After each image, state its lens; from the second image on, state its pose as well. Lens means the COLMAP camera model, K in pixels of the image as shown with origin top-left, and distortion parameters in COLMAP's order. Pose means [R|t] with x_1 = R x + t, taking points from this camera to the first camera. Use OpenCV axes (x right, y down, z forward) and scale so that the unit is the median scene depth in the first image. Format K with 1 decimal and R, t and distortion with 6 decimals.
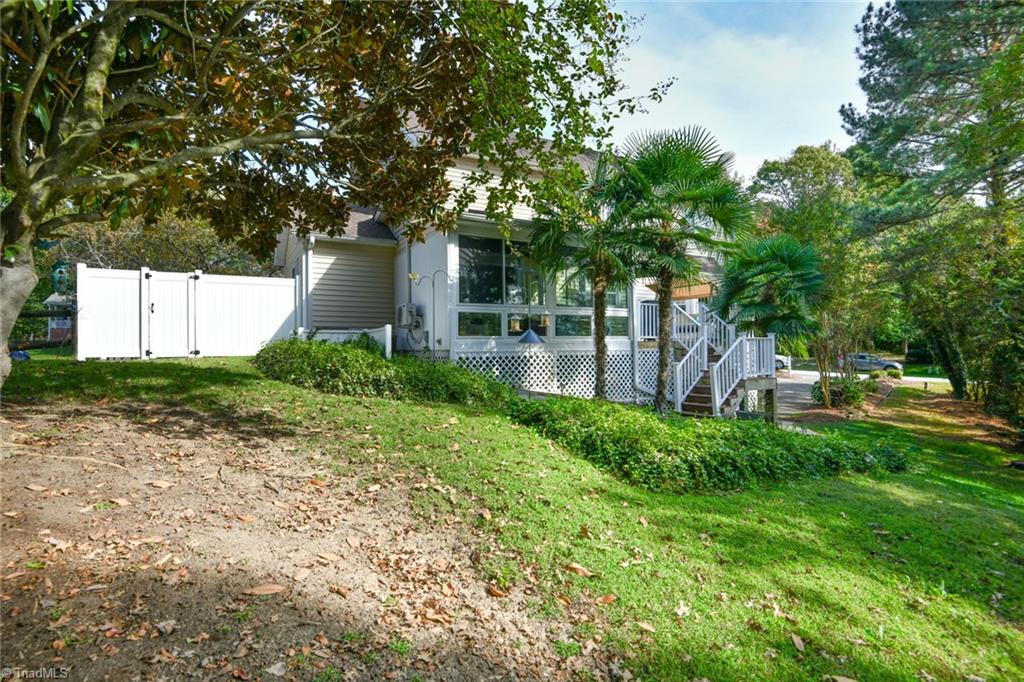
lens RADIAL K [[503.4, 0, 505.5], [0, 503.4, 343.9], [0, 0, 1]] dist [-0.000829, -0.000635]
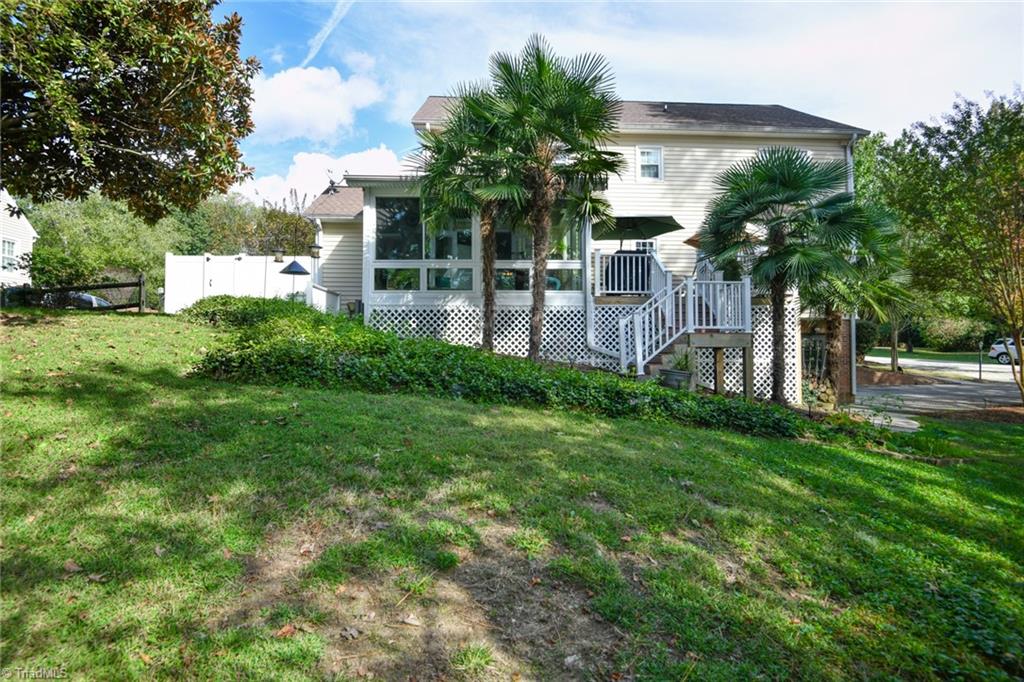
lens RADIAL K [[503.4, 0, 505.5], [0, 503.4, 343.9], [0, 0, 1]] dist [-0.000829, -0.000635]
pose [[0.888827, -0.001690, -0.458241, 0.612960], [-0.004106, 0.999924, -0.011652, 0.104160], [0.458225, 0.012238, 0.888752, 0.159129]]
